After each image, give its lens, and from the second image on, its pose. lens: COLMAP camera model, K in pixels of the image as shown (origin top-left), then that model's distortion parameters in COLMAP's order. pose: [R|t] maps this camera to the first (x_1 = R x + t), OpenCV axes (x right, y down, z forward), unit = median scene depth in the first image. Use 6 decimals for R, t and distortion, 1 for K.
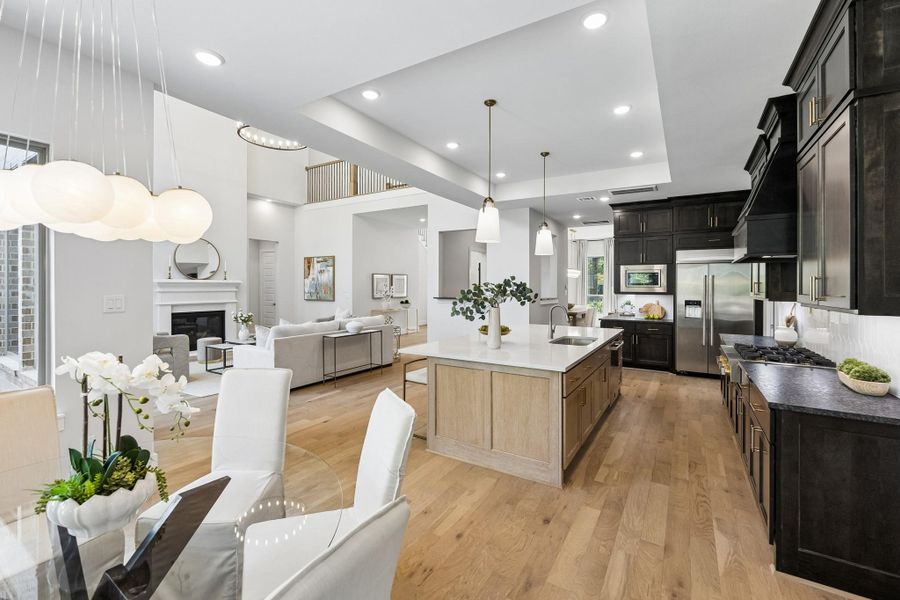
lens RADIAL K [[377.4, 0, 463.7], [0, 377.4, 284.2], [0, 0, 1]] dist [0.000768, -0.000381]
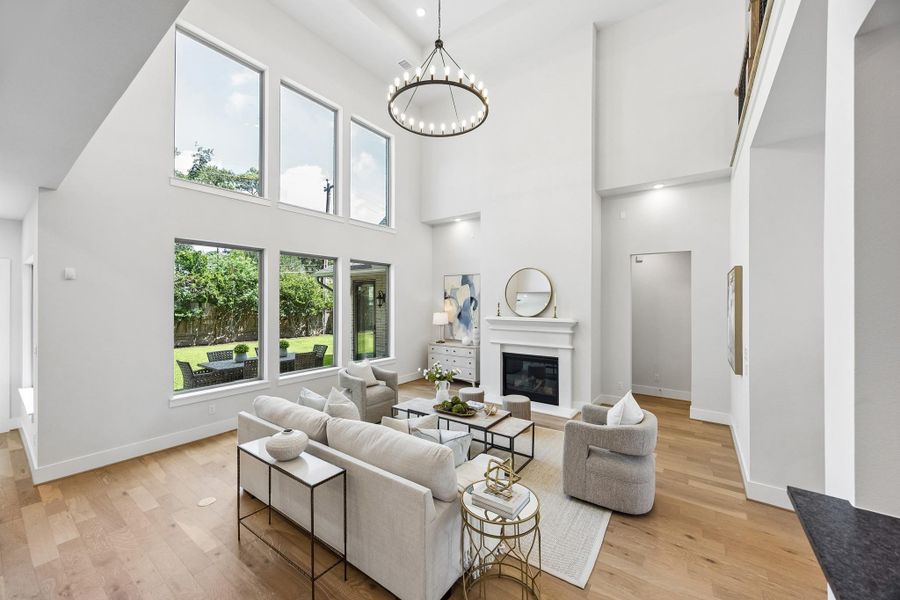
lens RADIAL K [[340.7, 0, 446.7], [0, 340.7, 302.9], [0, 0, 1]] dist [-0.002896, 0.000195]
pose [[-0.089430, -0.000325, -0.995993, 0.120028], [0.000615, 1.000000, -0.000381, -0.068852], [0.995993, -0.000647, -0.089430, 1.405545]]
